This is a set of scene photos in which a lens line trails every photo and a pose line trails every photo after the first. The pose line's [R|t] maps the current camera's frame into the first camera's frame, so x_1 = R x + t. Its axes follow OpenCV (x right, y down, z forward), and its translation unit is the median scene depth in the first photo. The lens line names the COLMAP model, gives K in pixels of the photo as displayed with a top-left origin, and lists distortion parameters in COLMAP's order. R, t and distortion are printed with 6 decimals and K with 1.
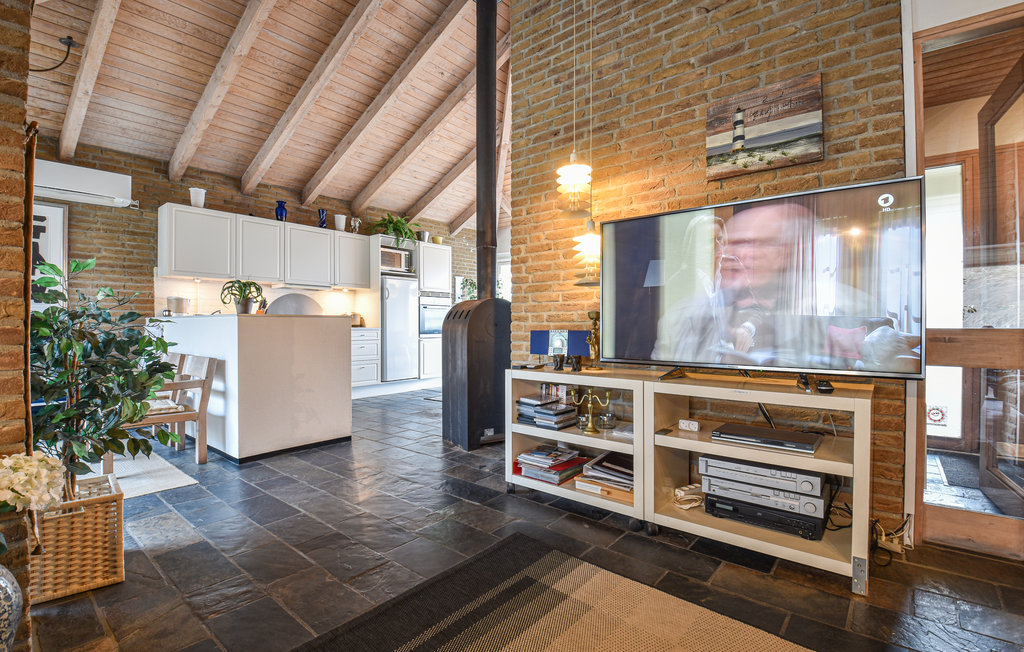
lens RADIAL K [[468.6, 0, 510.2], [0, 468.6, 326.2], [0, 0, 1]] dist [-0.017378, -0.000700]
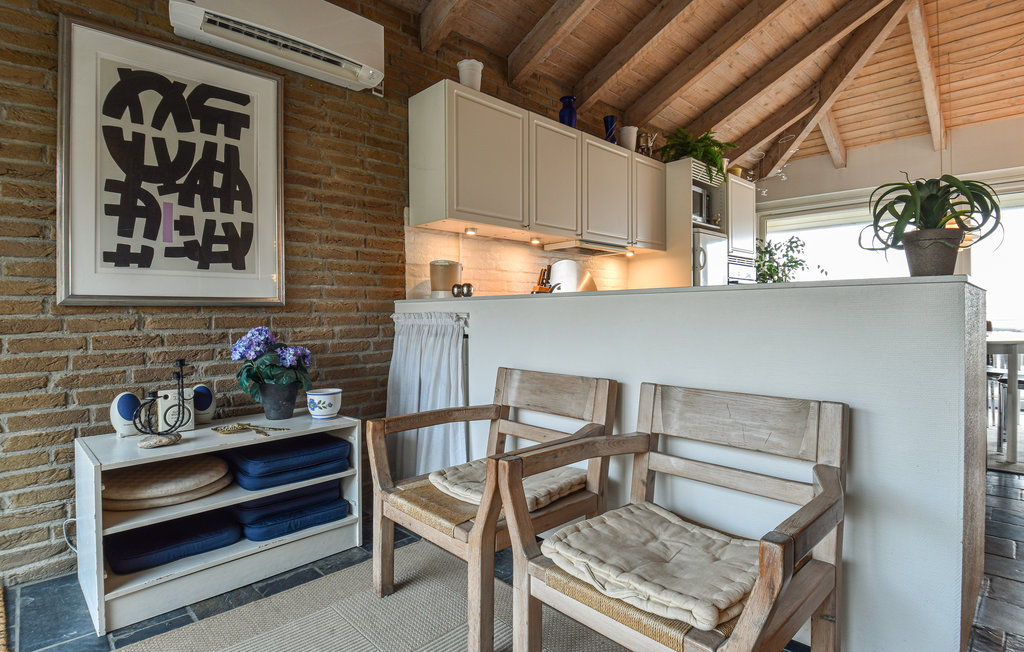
lens RADIAL K [[524.1, 0, 510.1], [0, 524.1, 319.5], [0, 0, 1]] dist [-0.008678, -0.004454]
pose [[0.993036, -0.017517, -0.116505, -0.597578], [0.017514, 0.999846, -0.001051, 0.006319], [0.116505, -0.000997, 0.993190, 0.422752]]
